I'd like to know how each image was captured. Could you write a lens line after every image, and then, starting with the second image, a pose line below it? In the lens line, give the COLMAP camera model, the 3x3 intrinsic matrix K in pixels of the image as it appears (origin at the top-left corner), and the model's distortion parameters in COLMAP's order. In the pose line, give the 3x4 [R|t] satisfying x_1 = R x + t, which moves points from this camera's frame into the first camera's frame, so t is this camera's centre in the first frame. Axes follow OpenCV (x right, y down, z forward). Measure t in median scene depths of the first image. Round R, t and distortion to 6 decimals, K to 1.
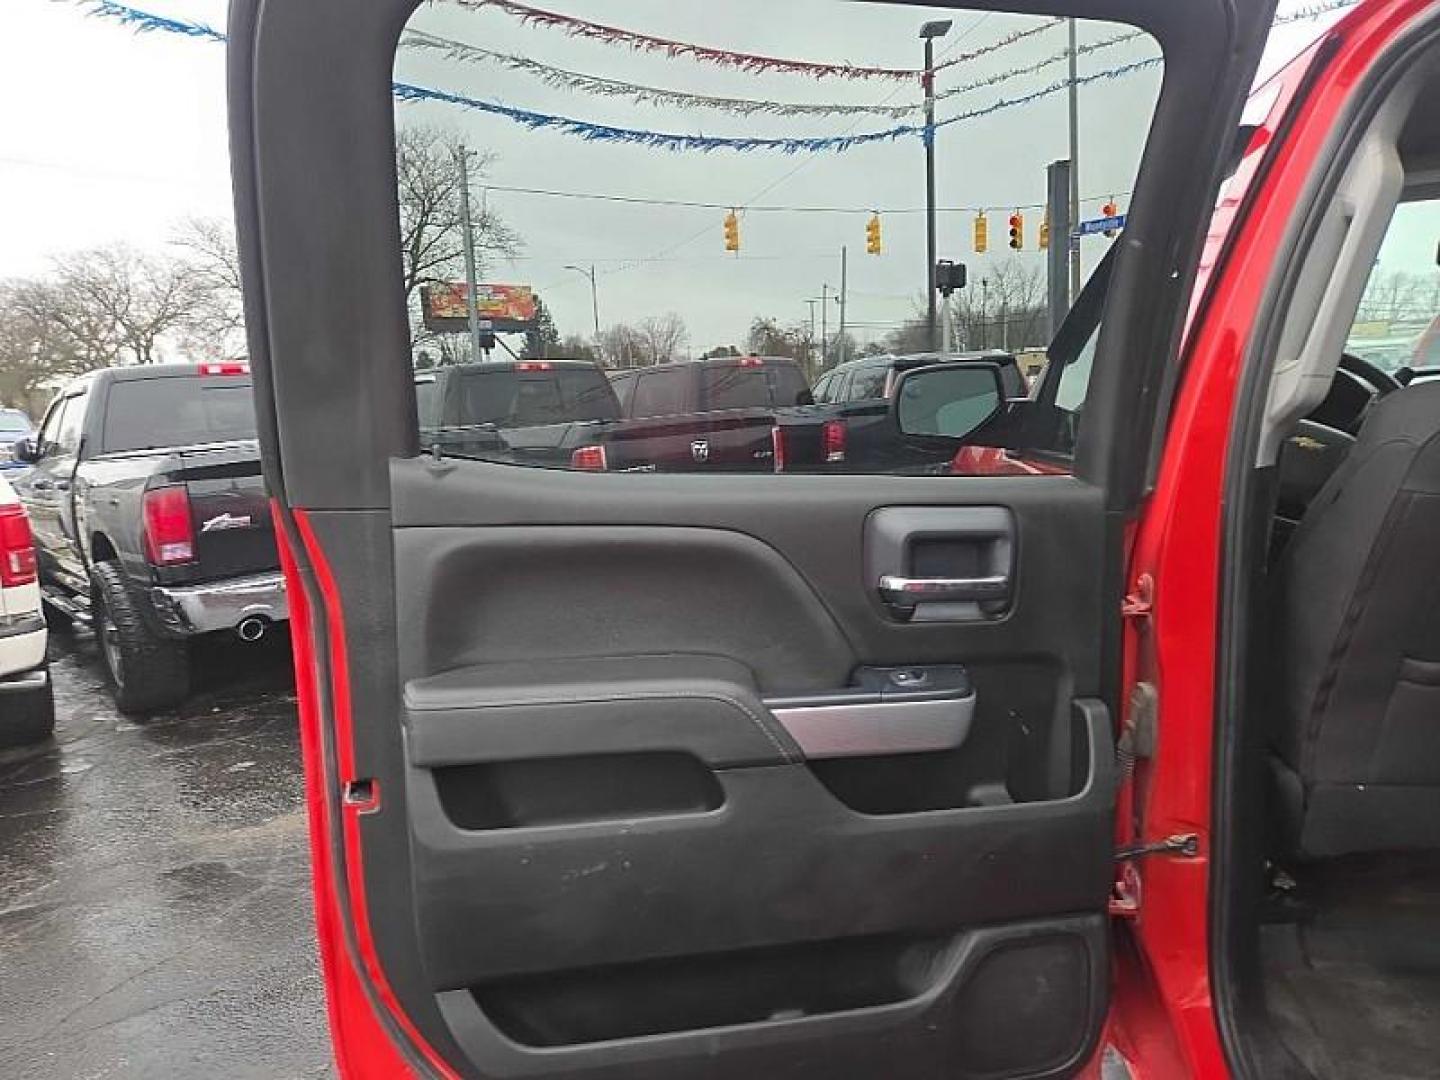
lens RADIAL K [[954.9, 0, 720.0], [0, 954.9, 540.0], [0, 0, 1]] dist [0.073486, -0.087688]
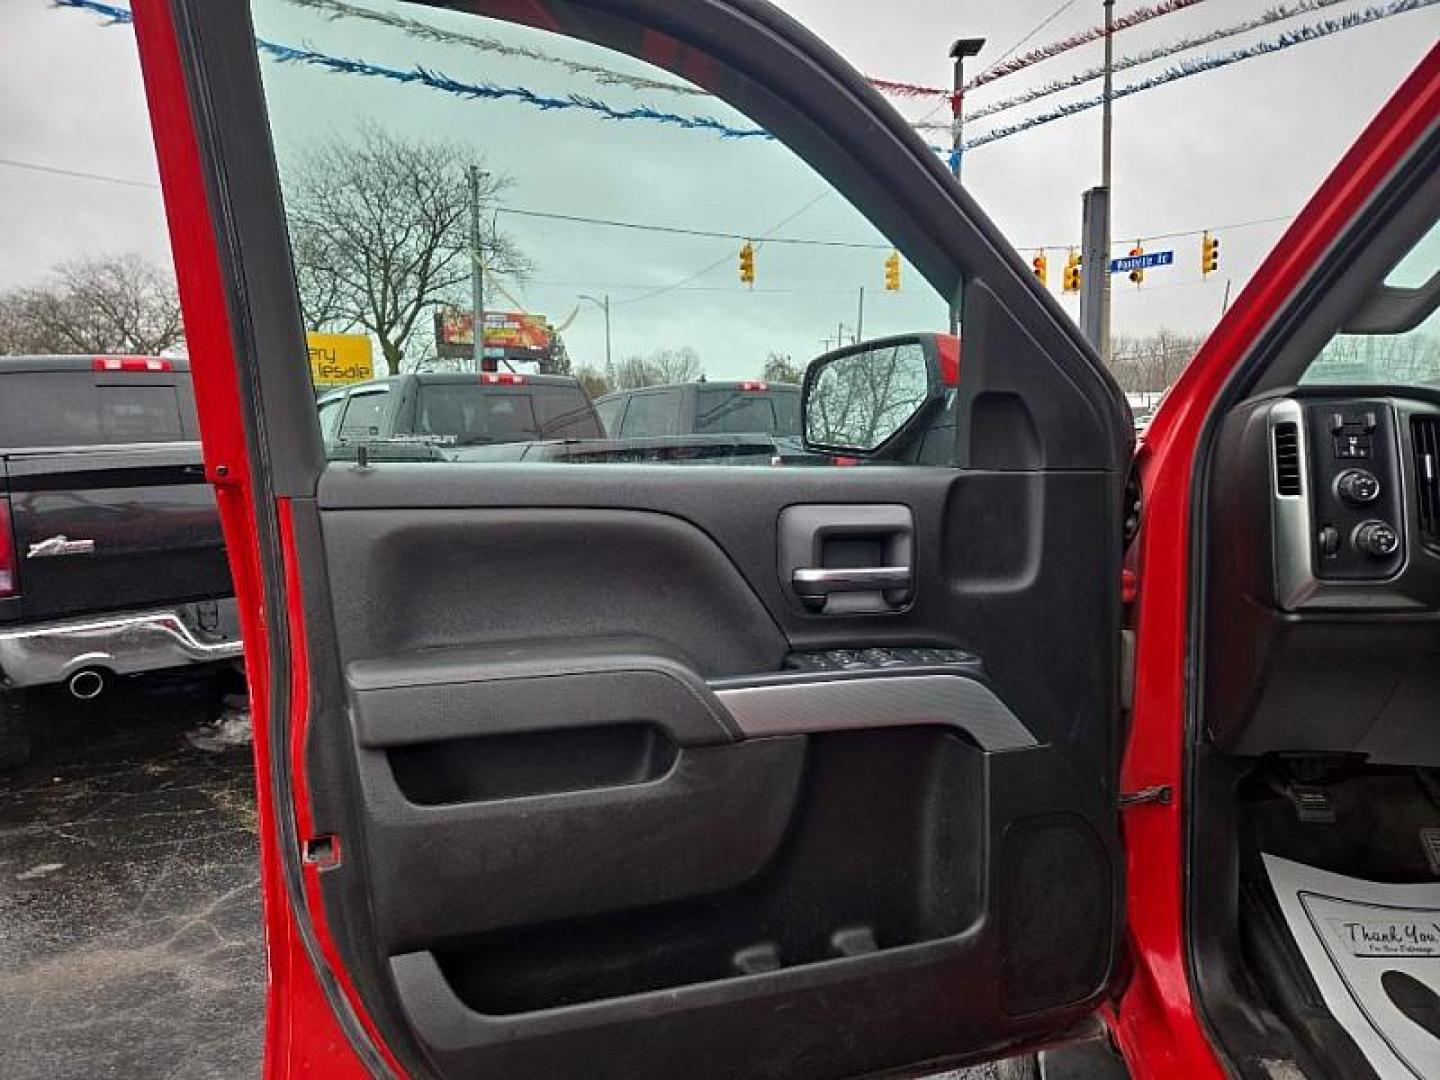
lens RADIAL K [[942.2, 0, 715.4], [0, 942.2, 567.0], [0, 0, 1]] dist [0.036957, -0.003251]
pose [[0.999259, 0.035268, -0.015399, 0.005420], [-0.035407, 0.999334, -0.008857, -0.002369], [0.015076, 0.009396, 0.999842, 0.040486]]
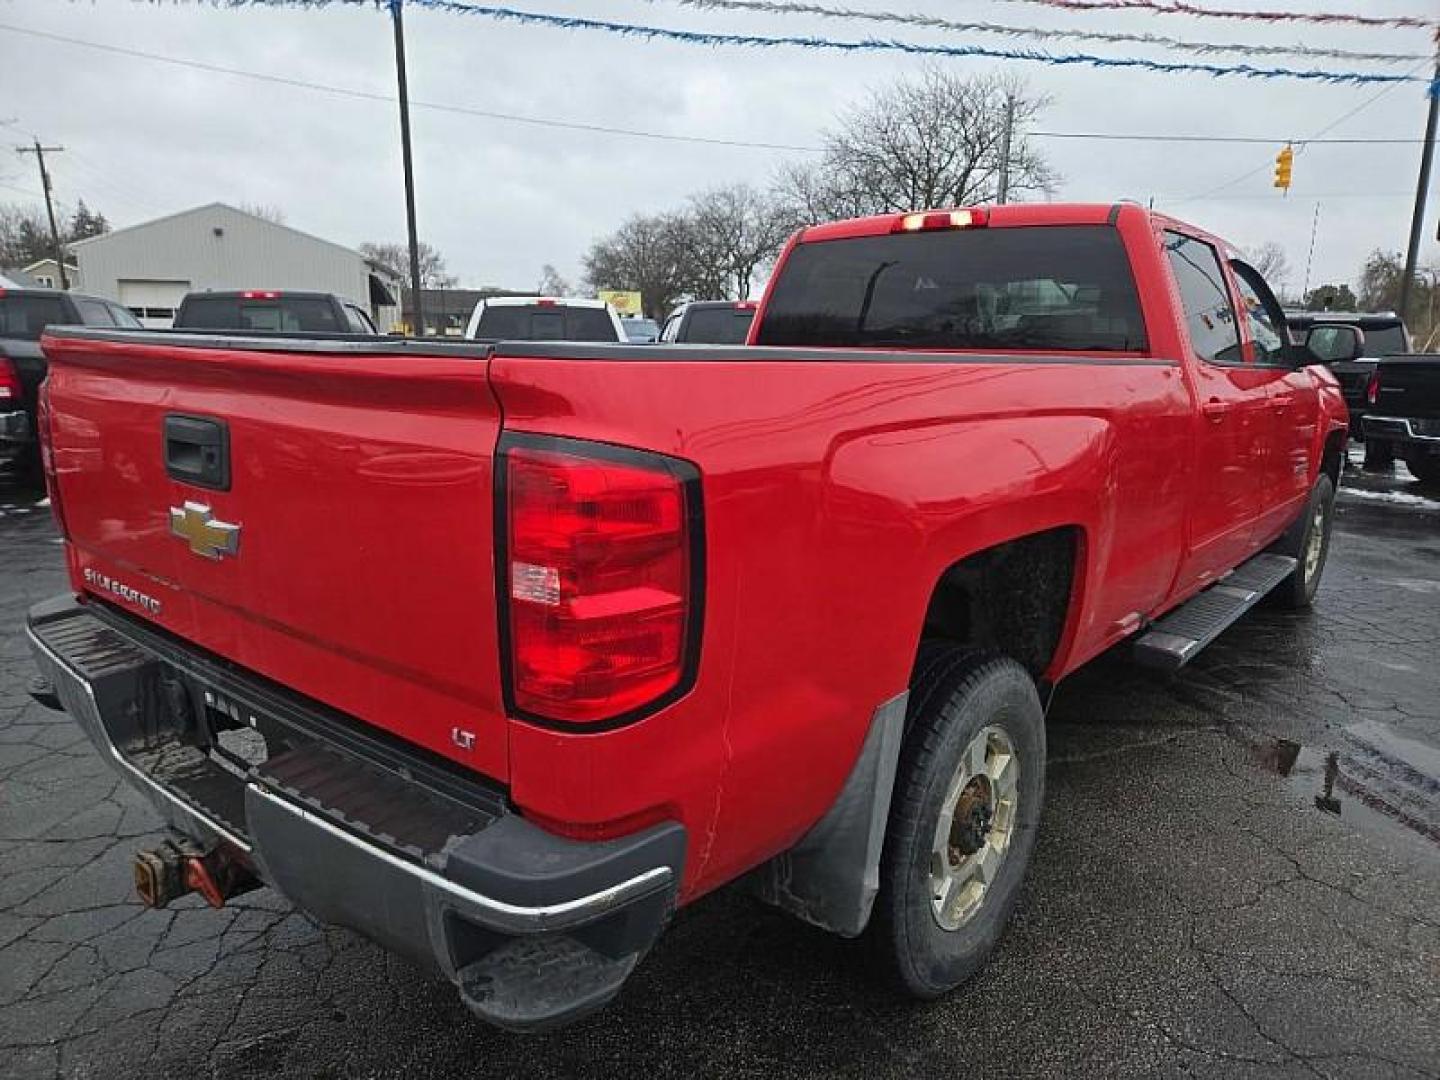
lens RADIAL K [[1022.6, 0, 720.0], [0, 1022.6, 540.0], [0, 0, 1]] dist [-0.009391, -0.002210]
pose [[0.842120, 0.160989, -0.514700, 0.114406], [-0.130844, 0.986879, 0.094599, 0.017648], [0.523177, -0.012318, 0.852135, -0.140957]]
